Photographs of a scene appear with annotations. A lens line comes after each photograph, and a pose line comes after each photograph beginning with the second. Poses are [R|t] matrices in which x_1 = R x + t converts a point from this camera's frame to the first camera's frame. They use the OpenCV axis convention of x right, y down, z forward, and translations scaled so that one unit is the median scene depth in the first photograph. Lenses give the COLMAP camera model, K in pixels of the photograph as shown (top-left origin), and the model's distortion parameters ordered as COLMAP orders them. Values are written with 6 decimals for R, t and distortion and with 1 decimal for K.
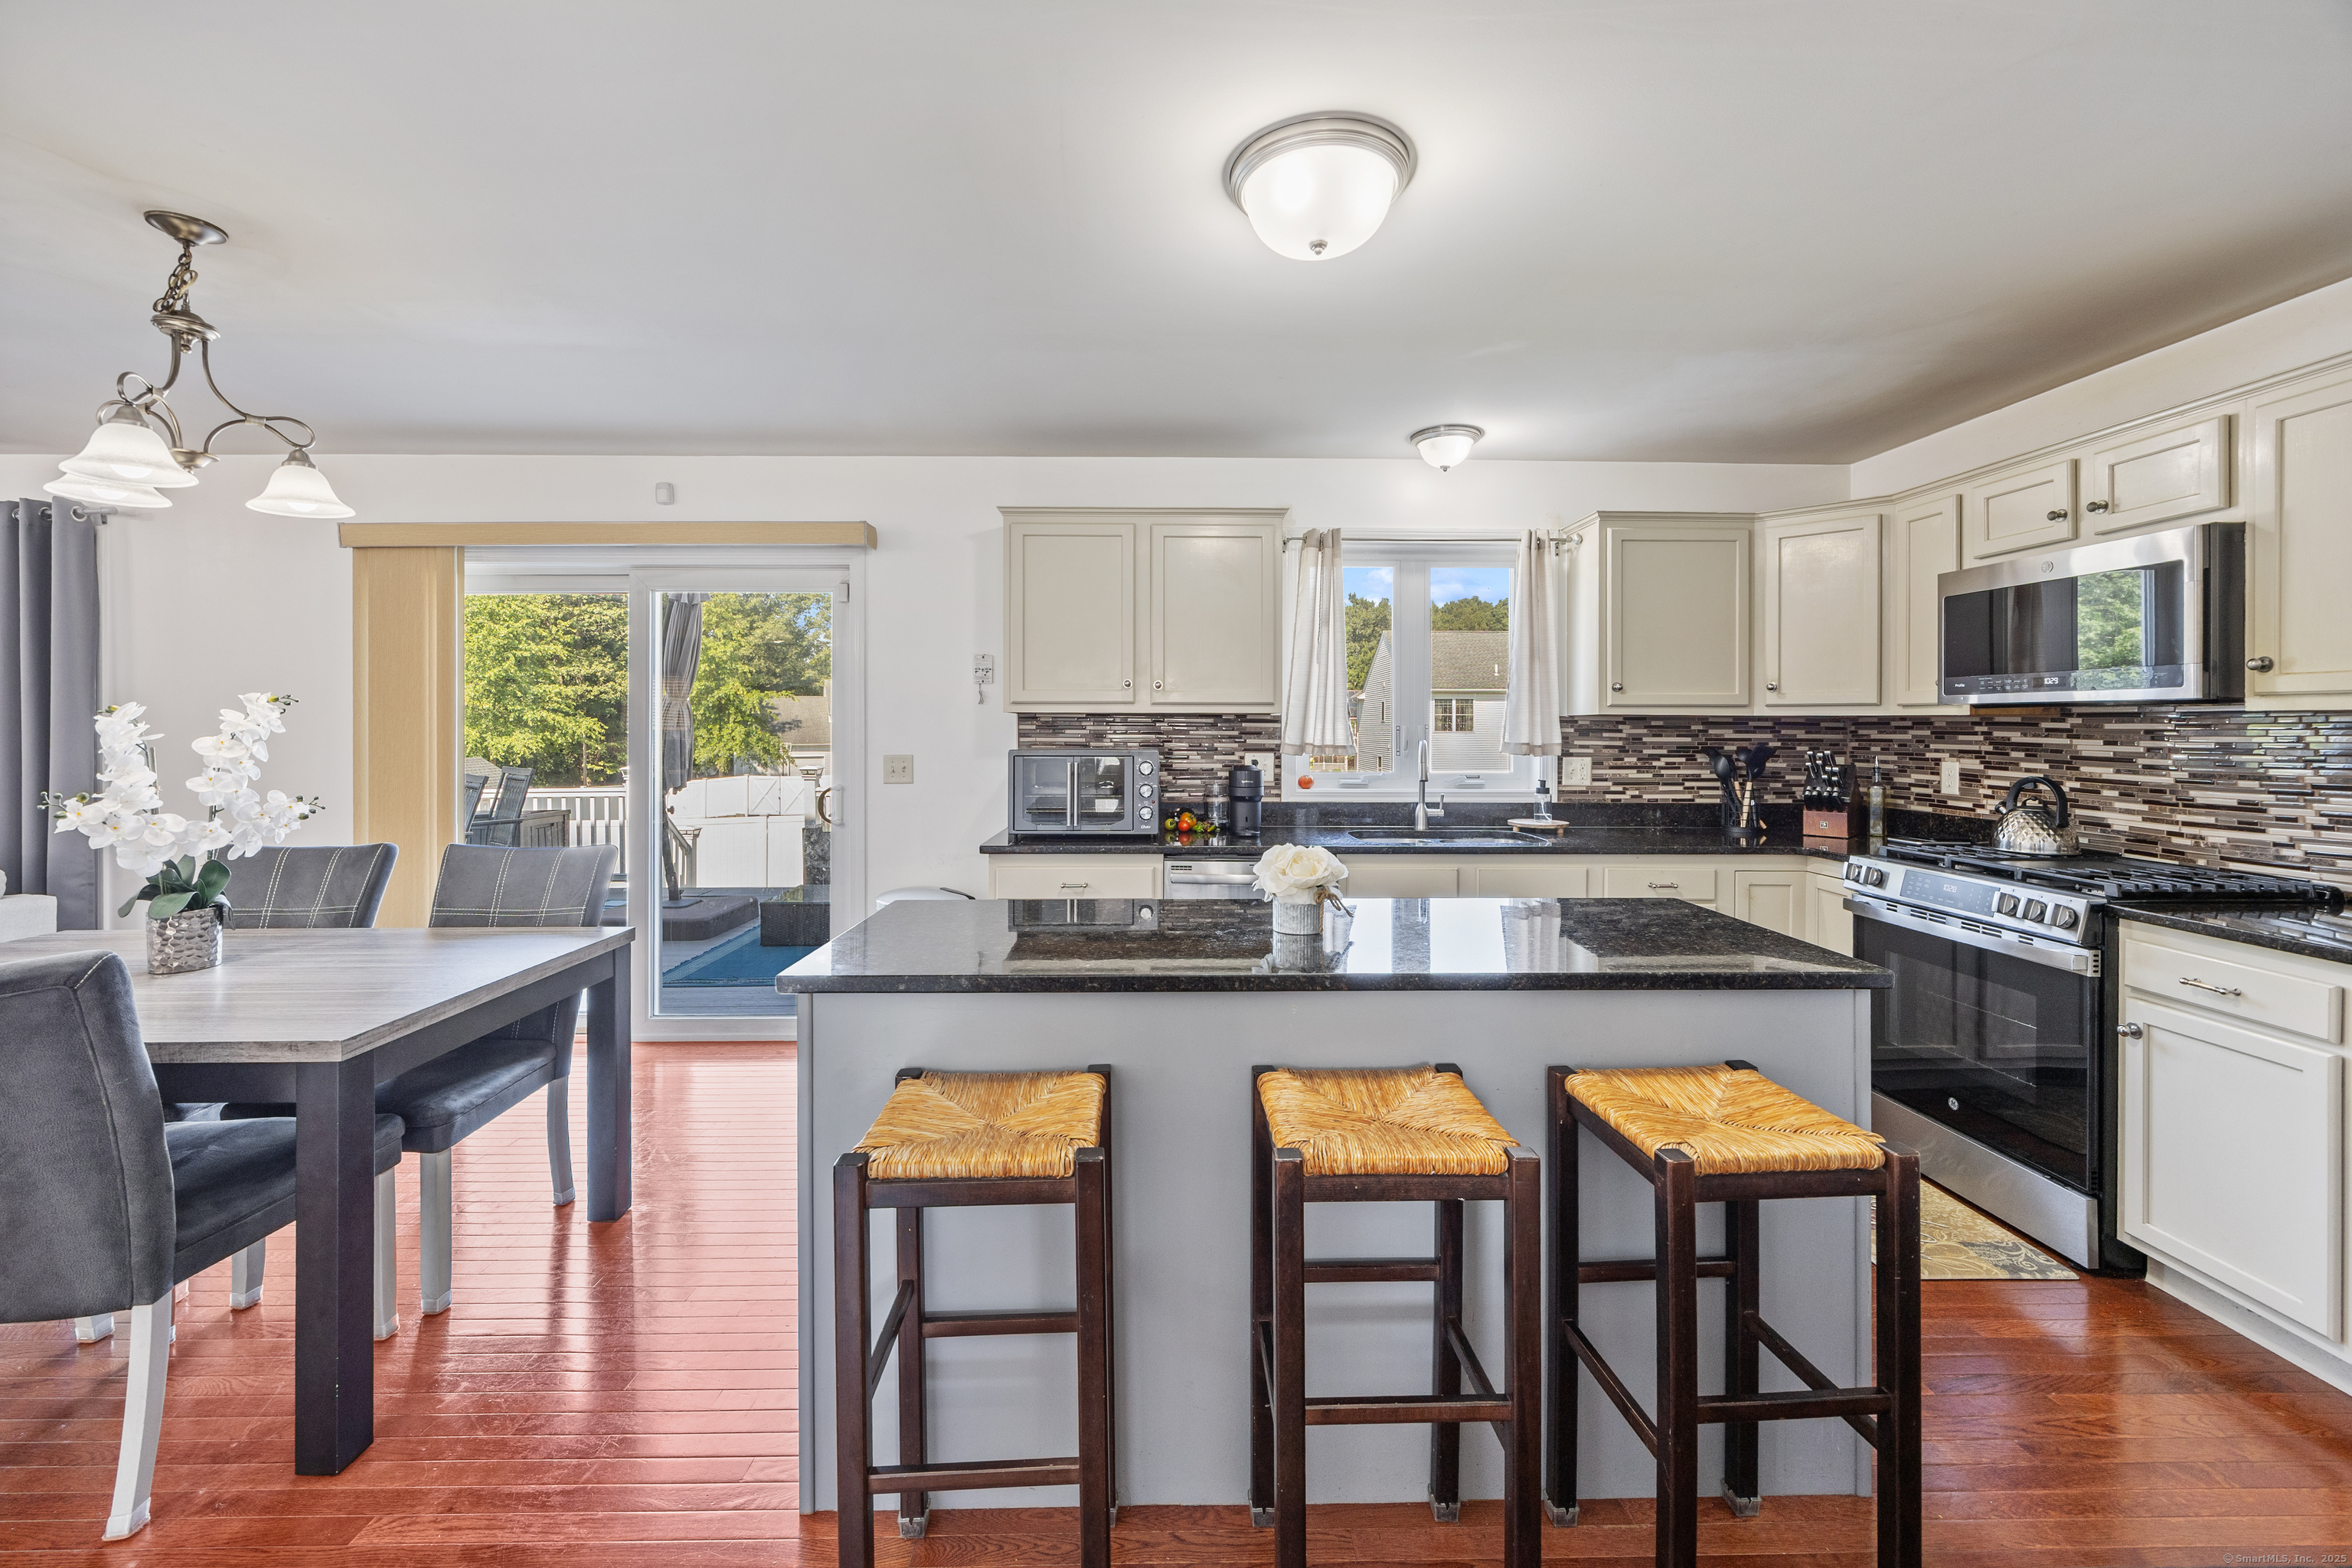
lens RADIAL K [[928.4, 0, 1167.3], [0, 928.4, 732.2], [0, 0, 1]] dist [-0.001467, 0.000102]
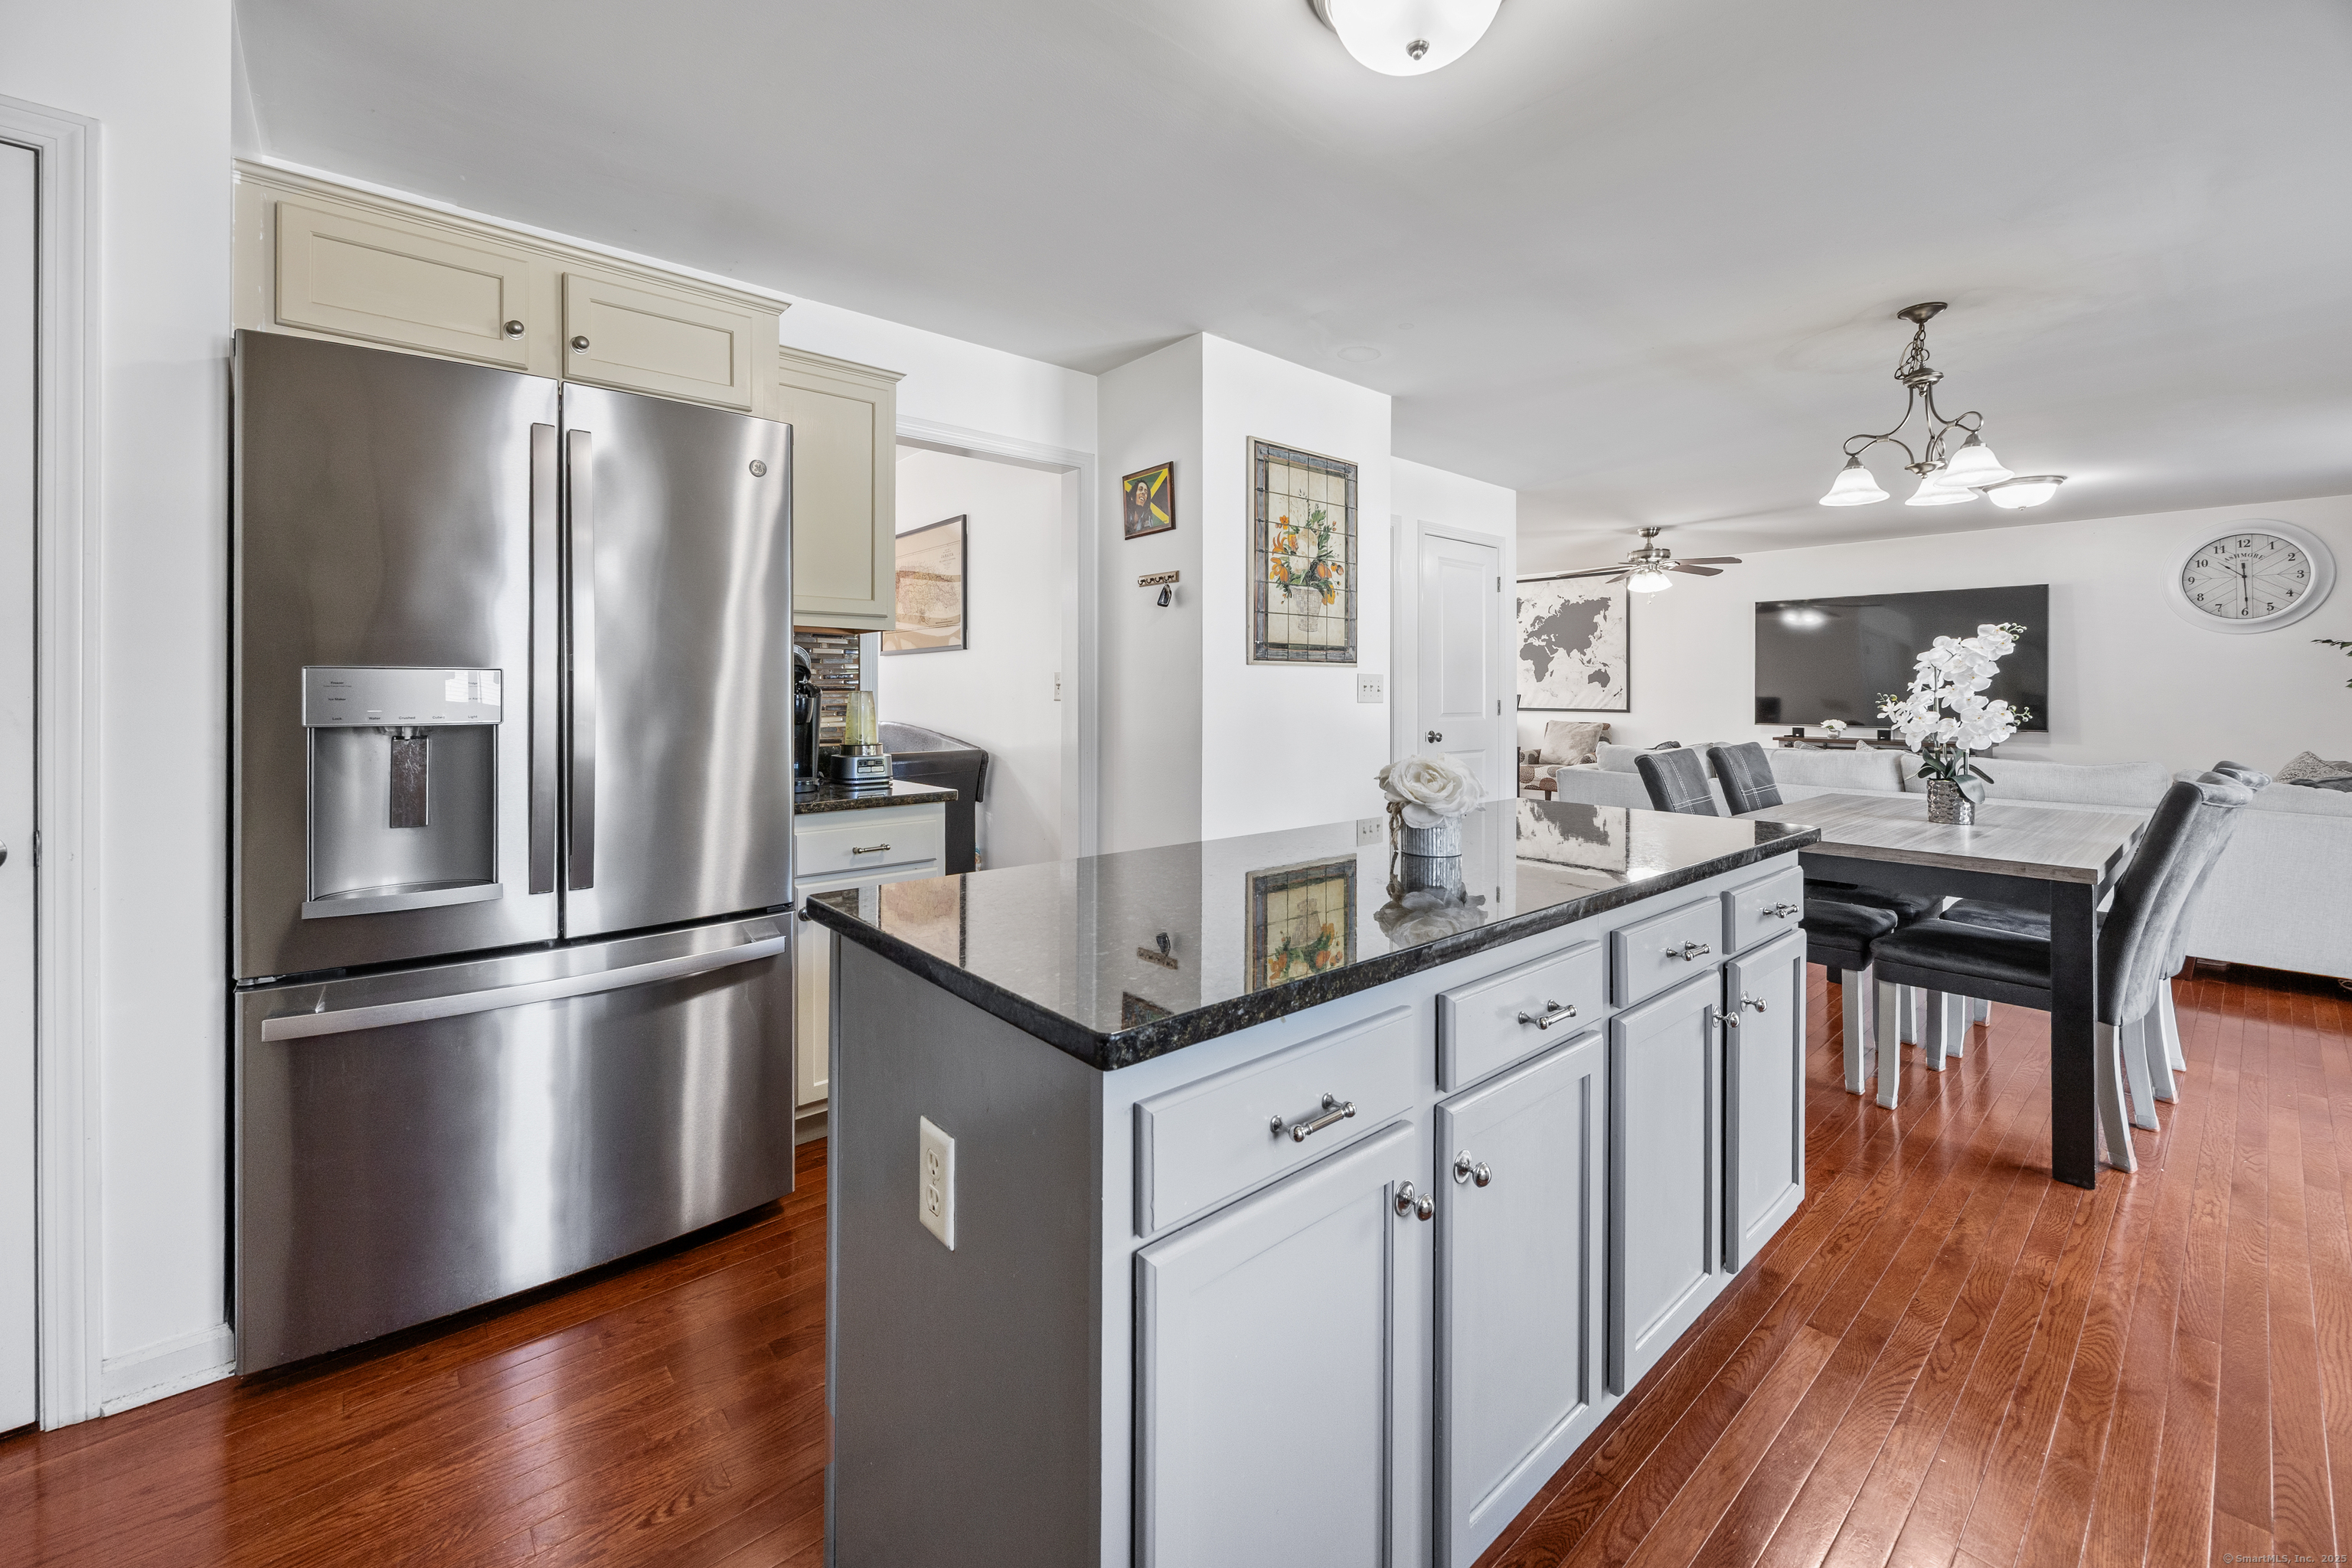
lens RADIAL K [[941.6, 0, 1173.1], [0, 941.6, 695.2], [0, 0, 1]] dist [0.001278, 0.000145]
pose [[-0.765071, 0.000404, -0.643946, 0.450420], [-0.008467, 0.999907, 0.010688, 0.031269], [0.643890, 0.013629, -0.764996, 0.772971]]
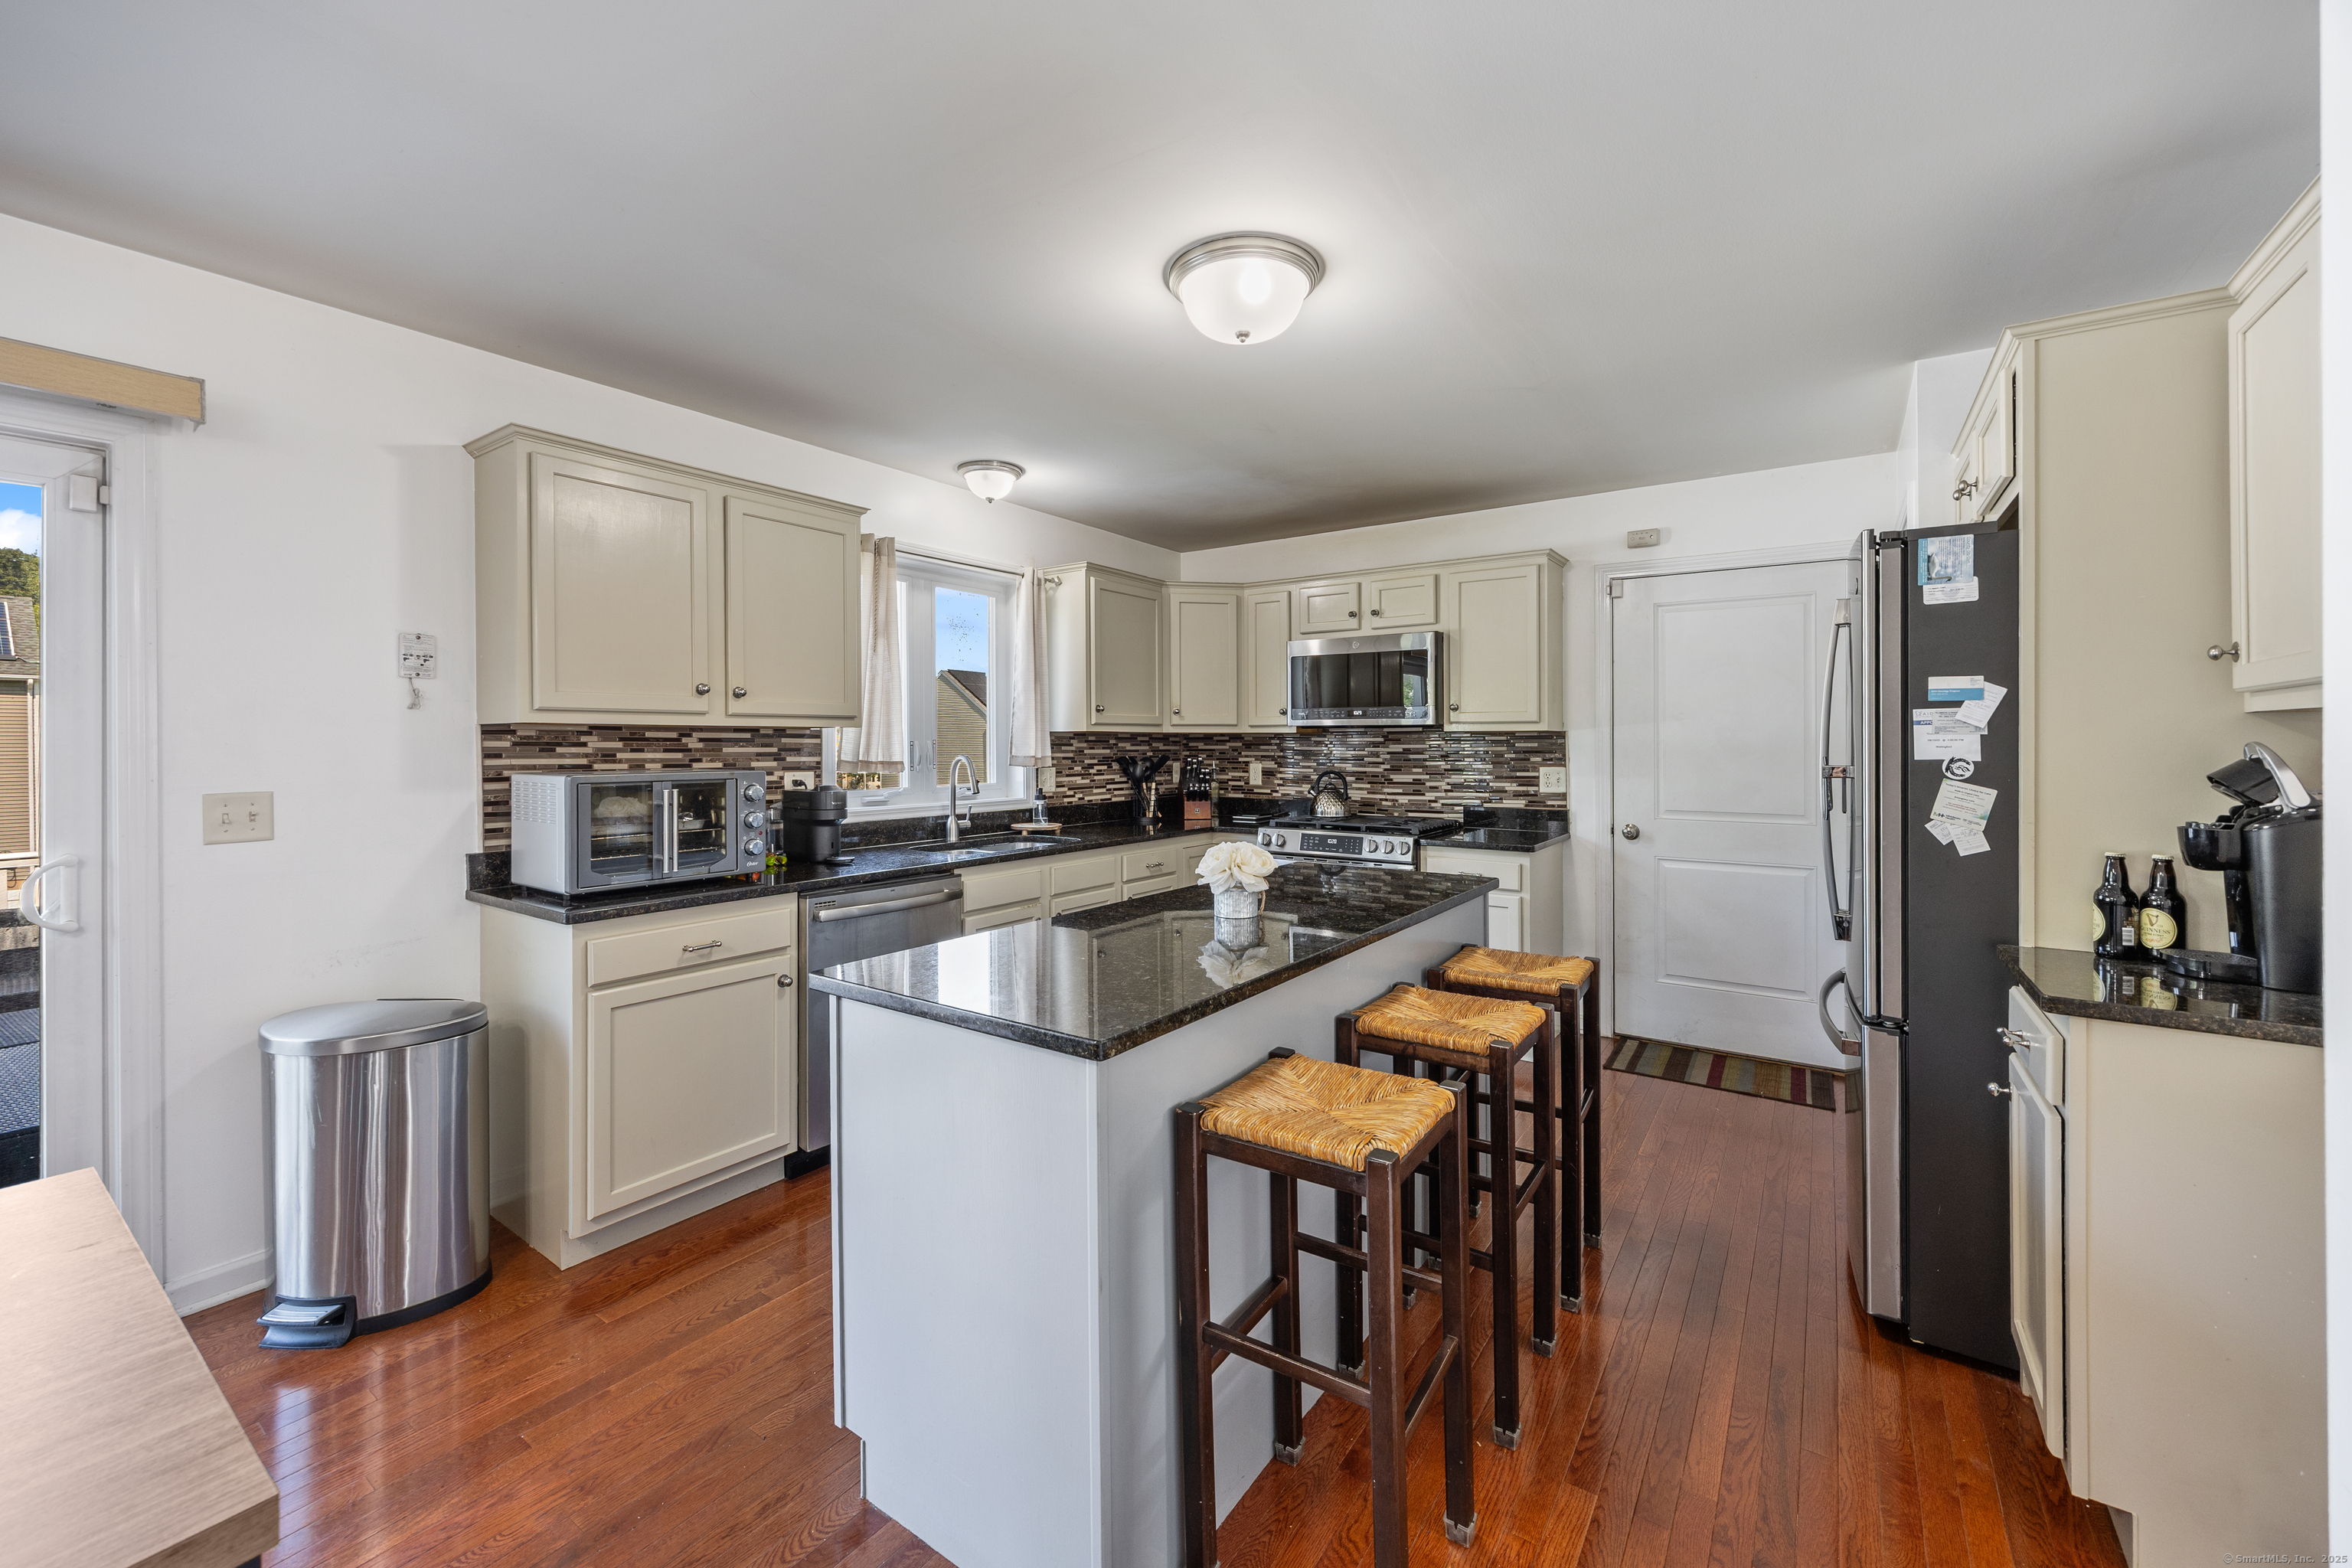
lens RADIAL K [[940.8, 0, 1176.5], [0, 940.8, 736.4], [0, 0, 1]] dist [-0.002484, -0.000102]
pose [[0.585041, 0.001396, 0.811003, -0.438845], [0.009762, 0.999914, -0.008763, -0.000155], [-0.810945, 0.013044, 0.584977, 0.187477]]
